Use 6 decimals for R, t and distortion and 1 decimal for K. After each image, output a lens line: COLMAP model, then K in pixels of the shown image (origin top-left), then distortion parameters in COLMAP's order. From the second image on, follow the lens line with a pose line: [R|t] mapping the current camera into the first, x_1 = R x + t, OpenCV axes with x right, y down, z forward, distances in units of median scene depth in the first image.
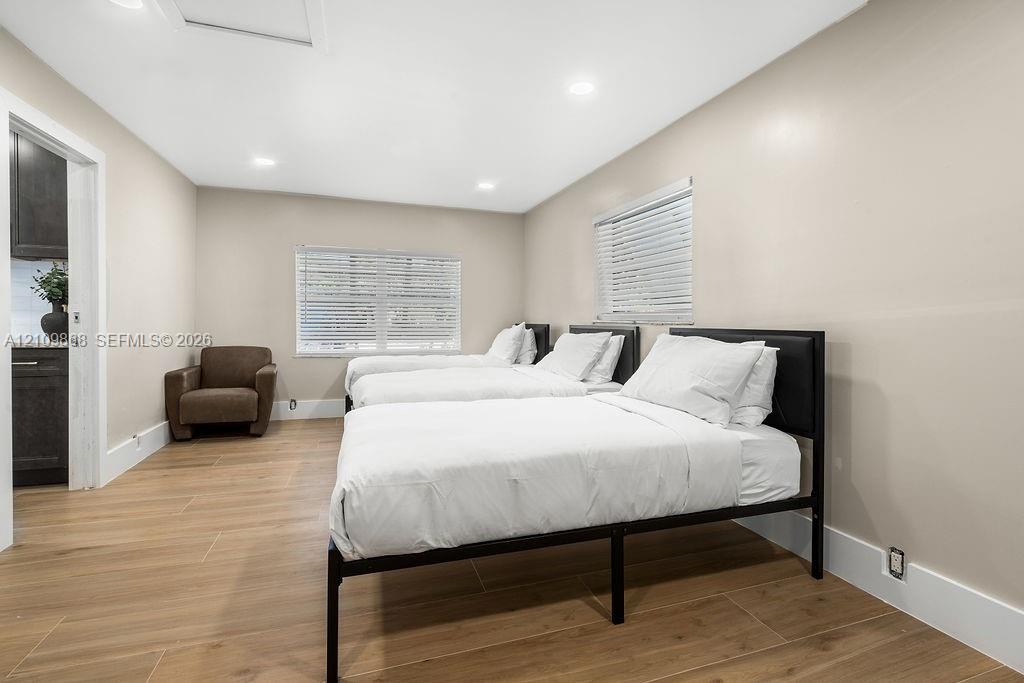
lens RADIAL K [[470.0, 0, 511.3], [0, 470.0, 322.0], [0, 0, 1]] dist [-0.000045, 0.000792]
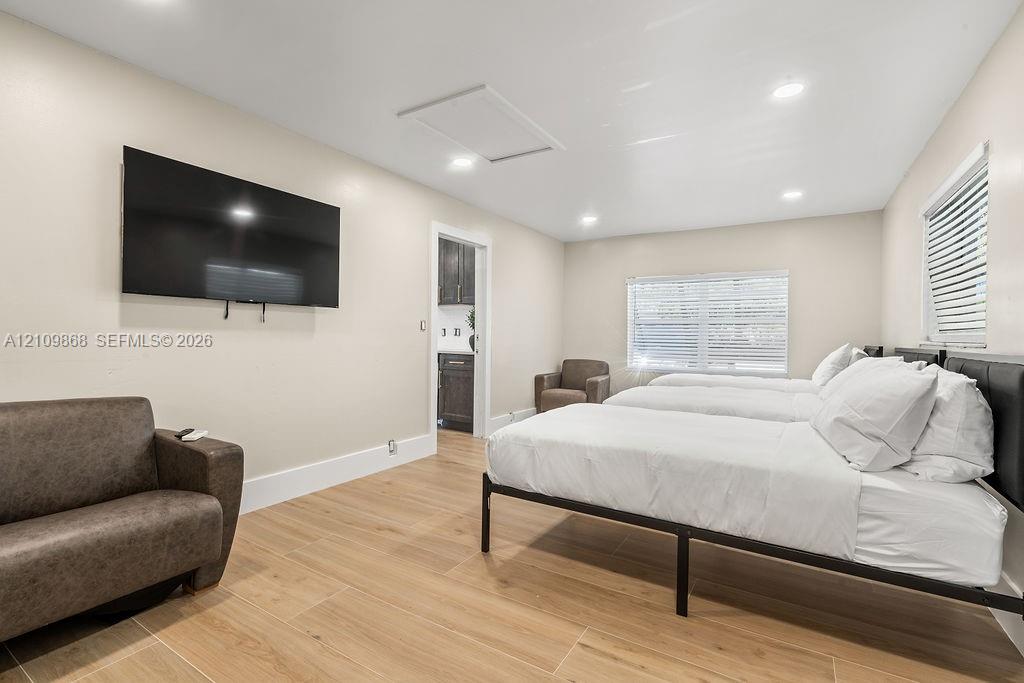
lens RADIAL K [[463.0, 0, 512.0], [0, 463.0, 341.5], [0, 0, 1]] dist [0.014390, 0.000329]
pose [[0.646185, 0.007016, -0.763149, 0.672701], [-0.009805, 0.999952, 0.000891, 0.003602], [0.763118, 0.006907, 0.646222, -0.009126]]
